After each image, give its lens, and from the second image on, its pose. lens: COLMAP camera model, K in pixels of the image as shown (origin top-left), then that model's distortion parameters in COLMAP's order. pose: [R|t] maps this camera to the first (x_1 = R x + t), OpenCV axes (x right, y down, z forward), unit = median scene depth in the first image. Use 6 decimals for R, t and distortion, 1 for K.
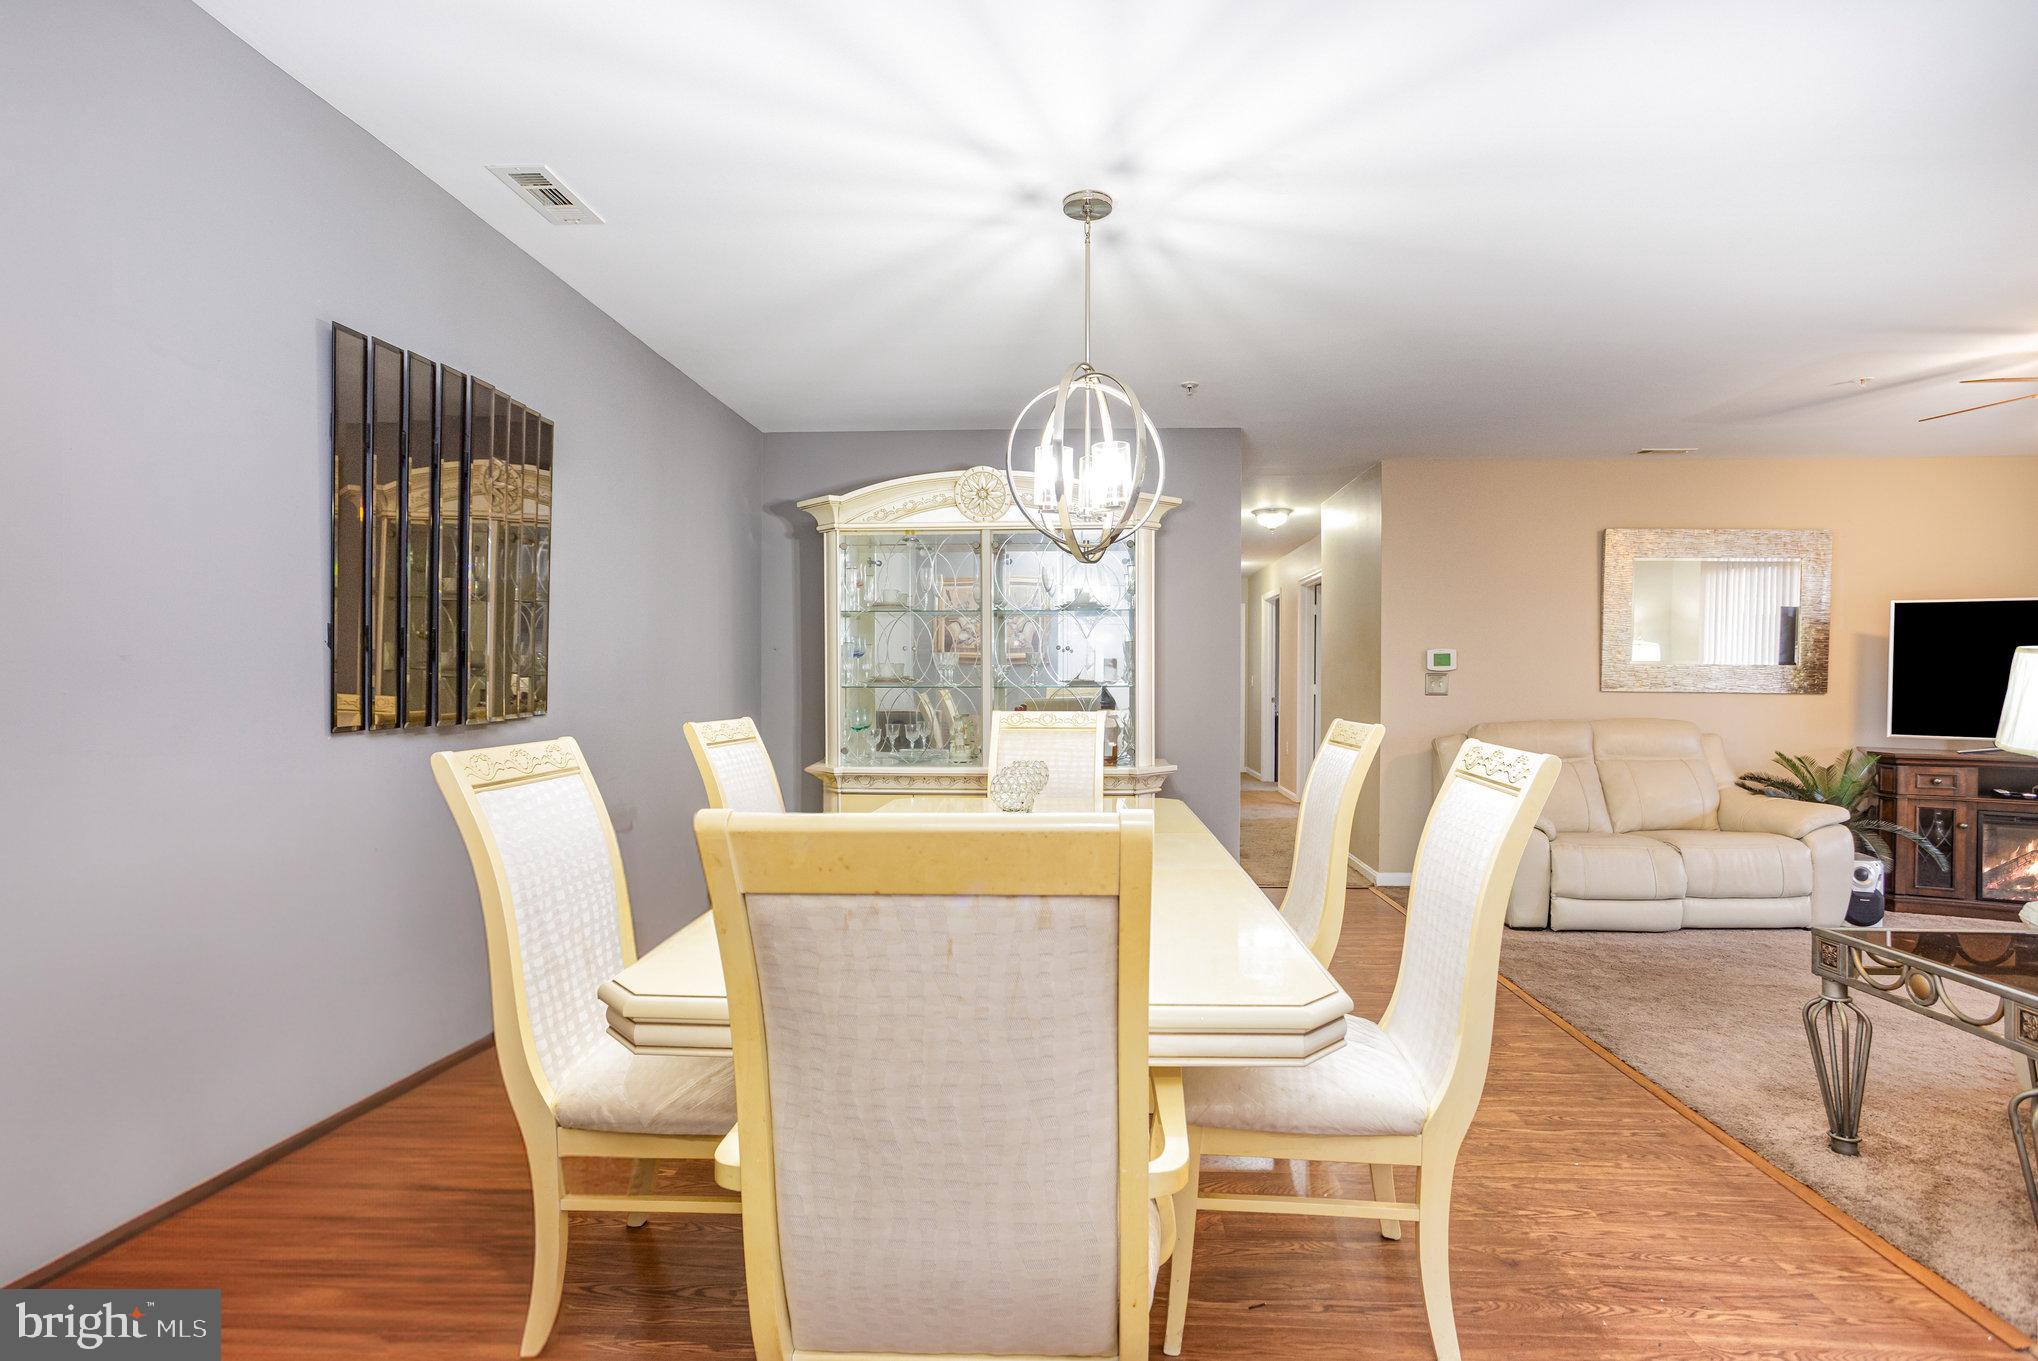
lens RADIAL K [[993.2, 0, 1023.5], [0, 993.2, 683.6], [0, 0, 1]] dist [-0.045540, 0.028509]
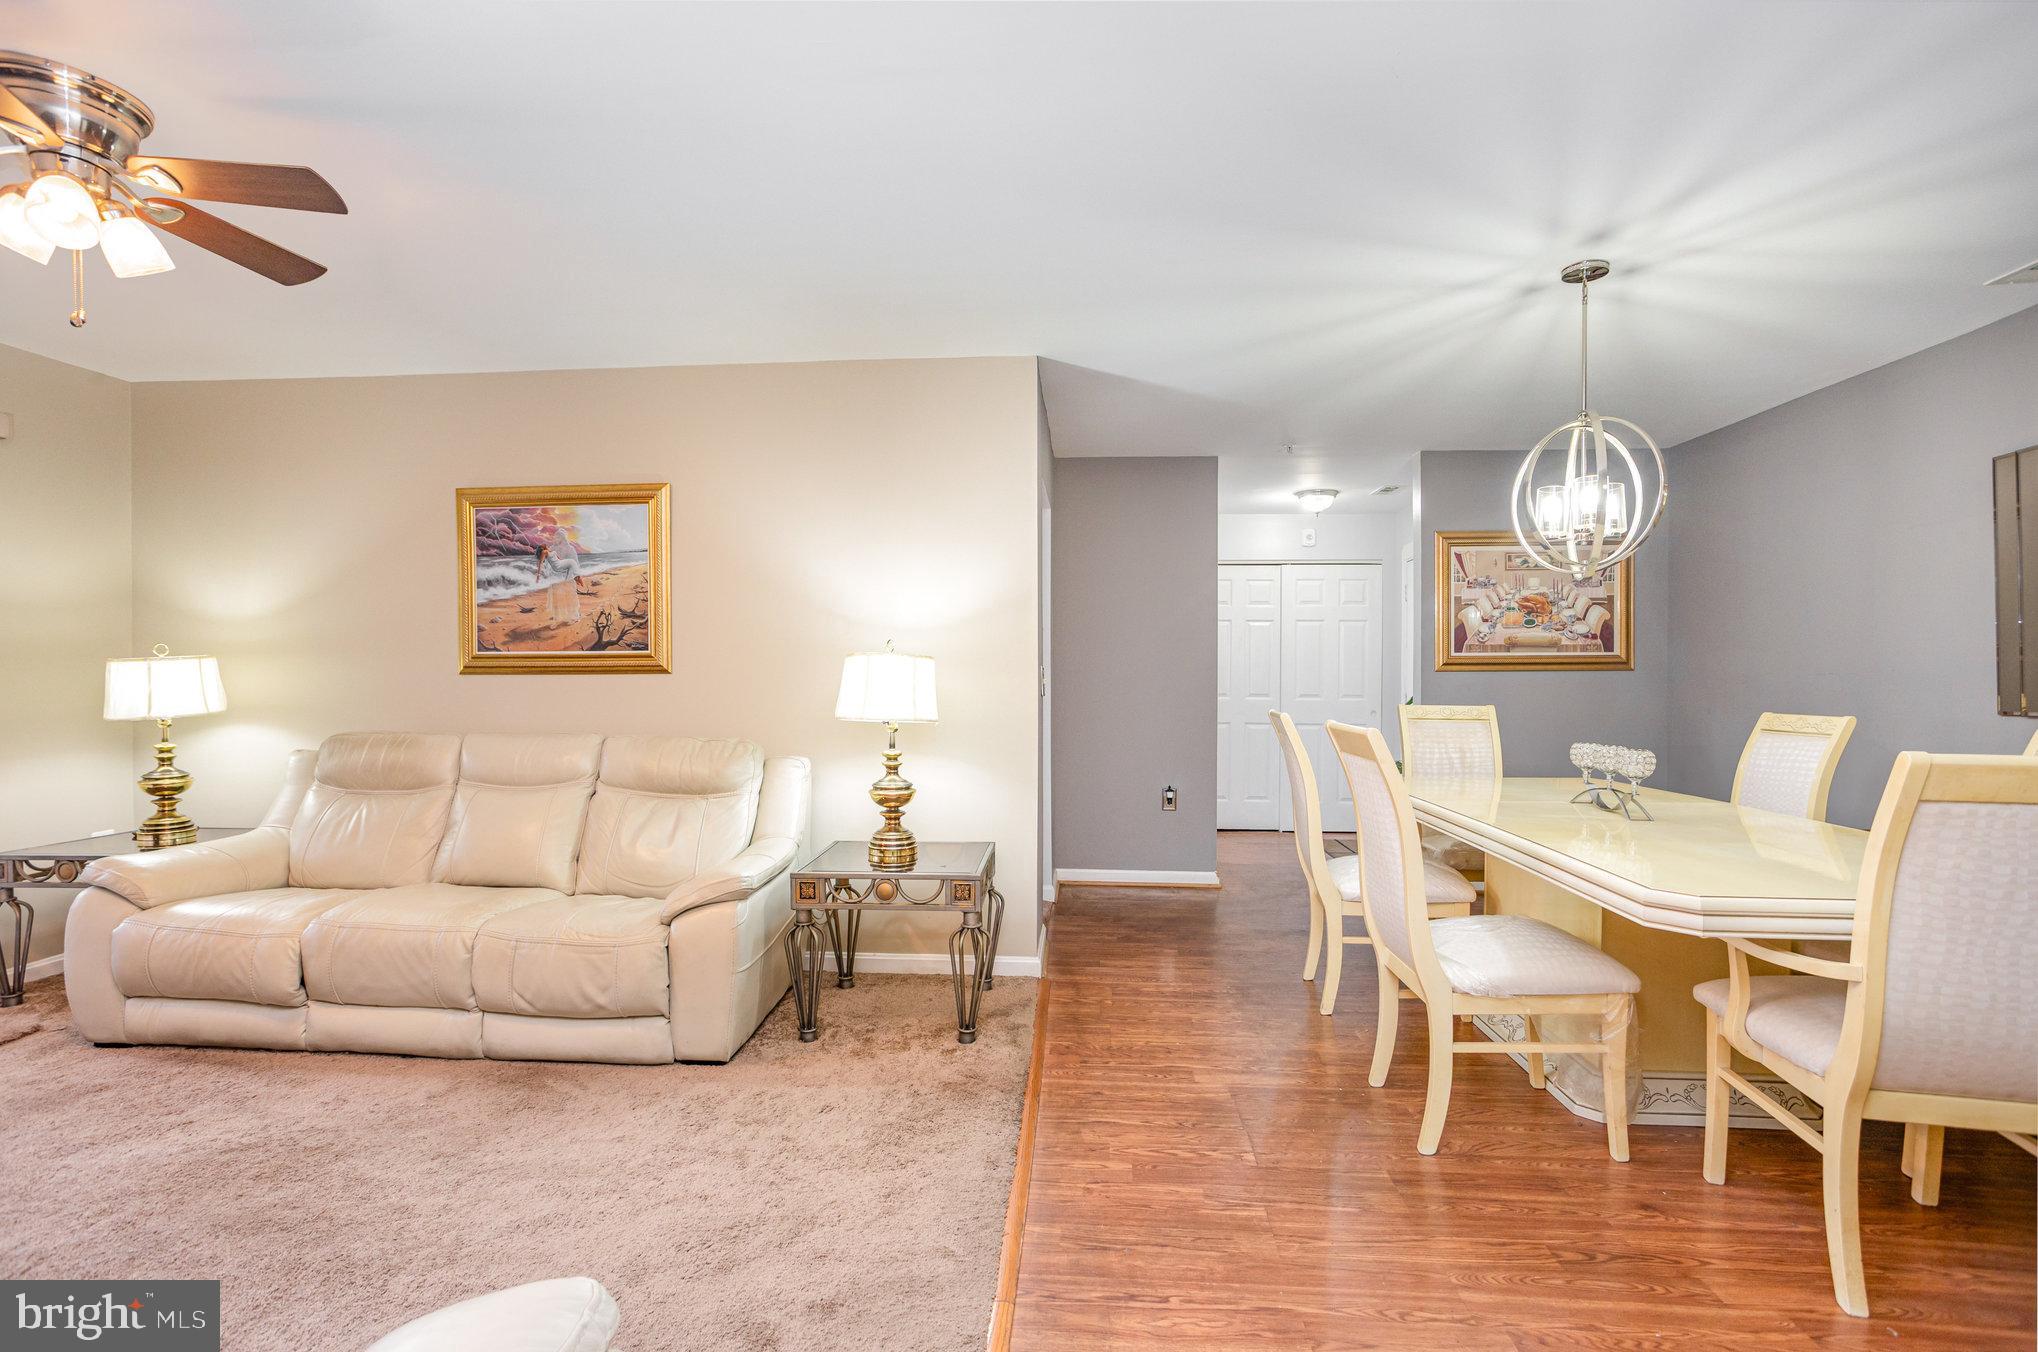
lens RADIAL K [[988.6, 0, 1022.1], [0, 988.6, 678.4], [0, 0, 1]] dist [-0.054657, 0.035081]
pose [[-0.999772, -0.003044, 0.021155, 0.702600], [-0.002596, 0.999772, 0.021195, -0.025966], [-0.021215, 0.021135, -0.999552, 2.169627]]
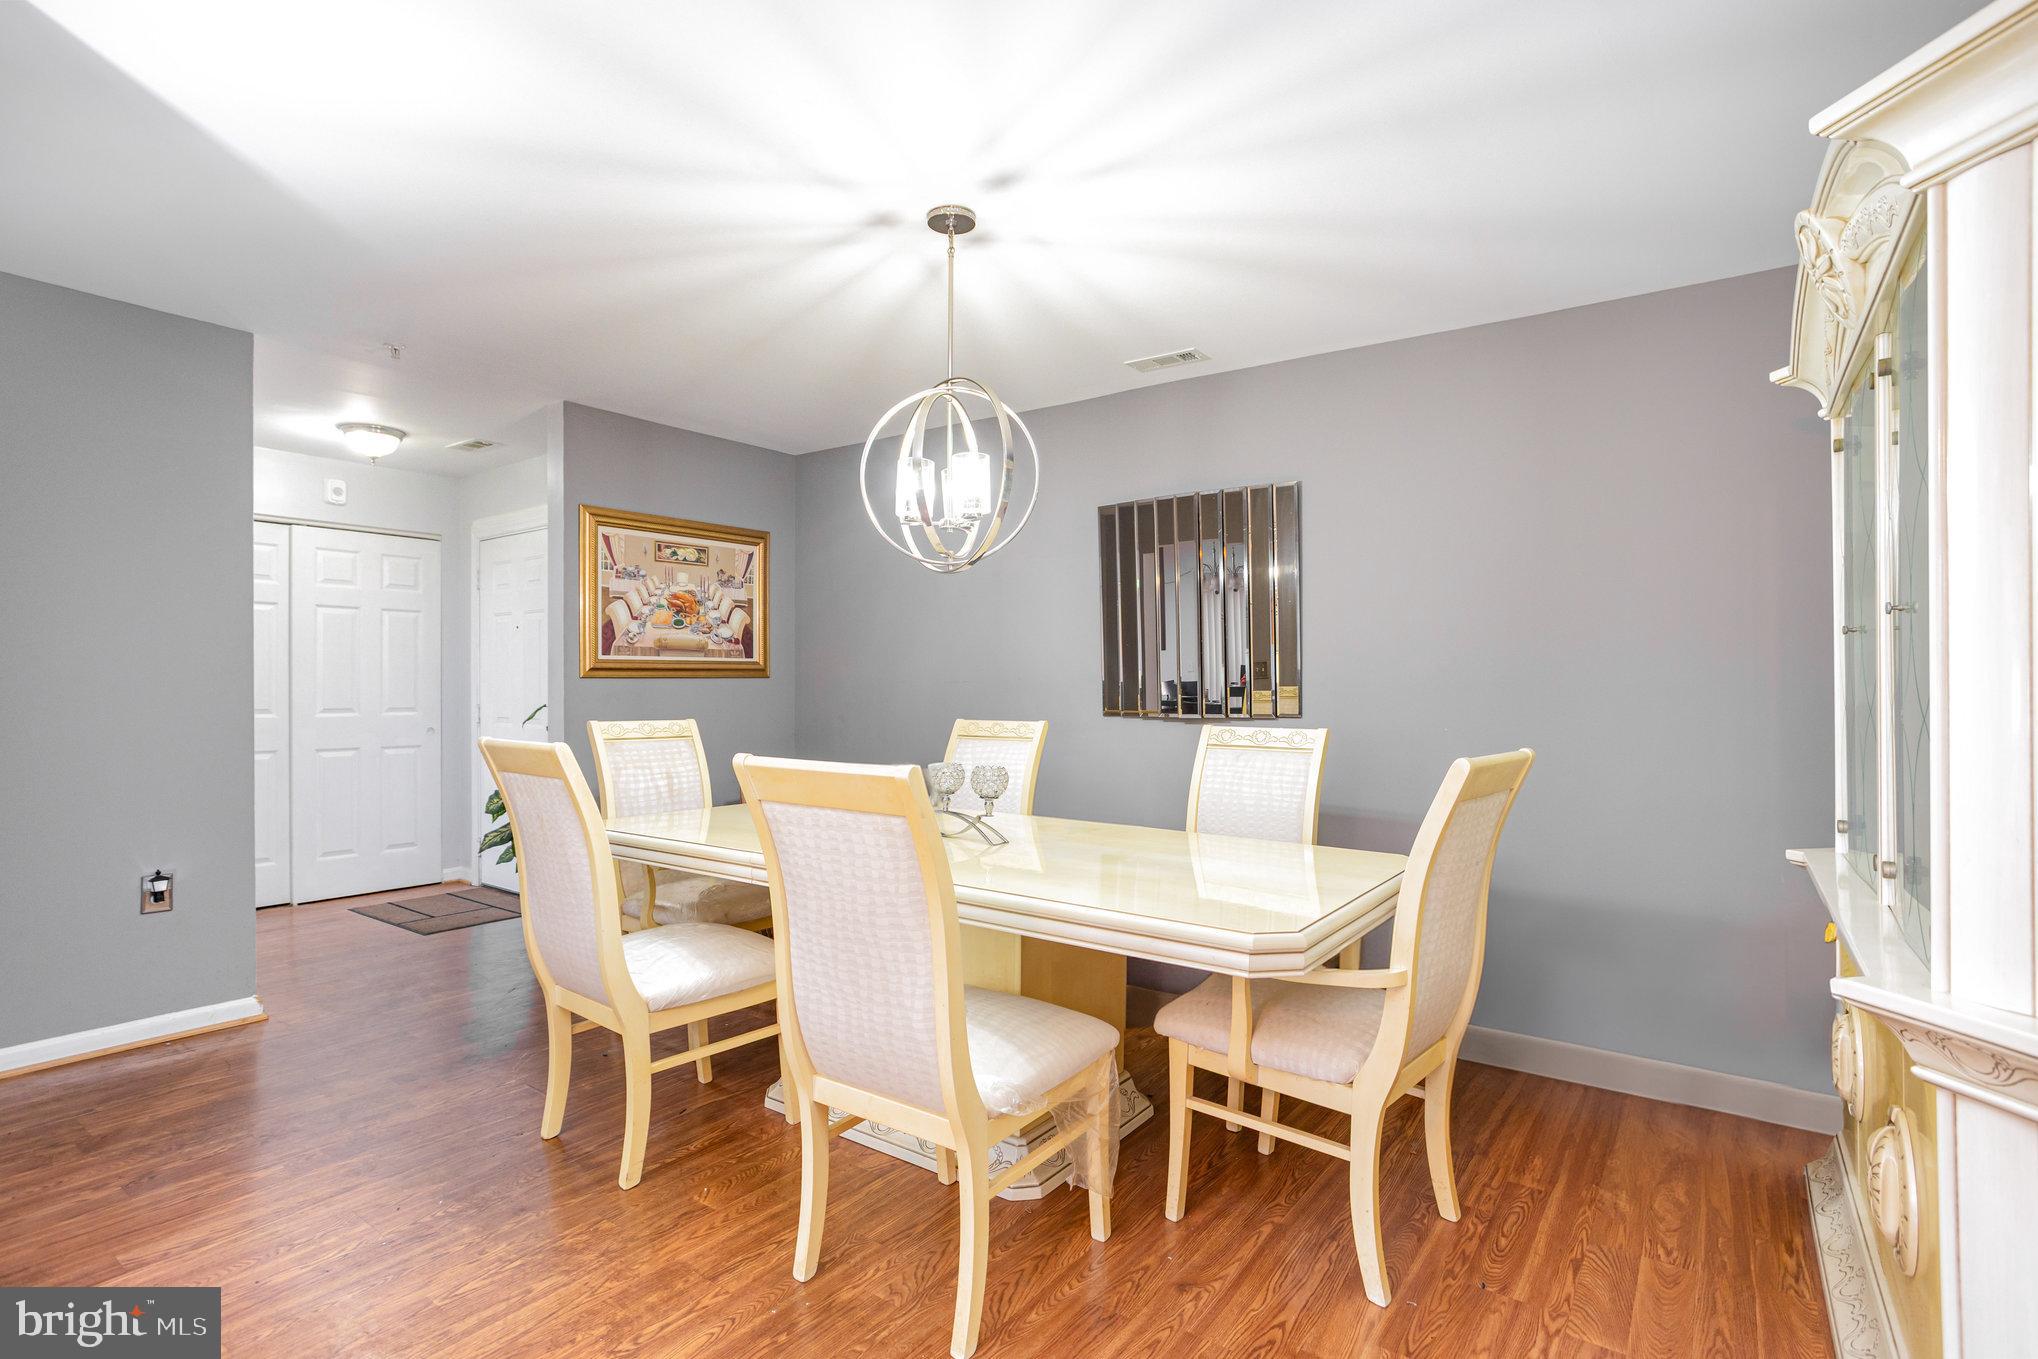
lens RADIAL K [[988.6, 0, 1022.1], [0, 988.6, 681.9], [0, 0, 1]] dist [-0.054657, 0.035081]
pose [[-0.539036, -0.005517, -0.842264, 0.873210], [-0.018900, 0.999806, 0.005547, -0.015403], [0.842070, 0.018909, -0.539036, 1.602540]]
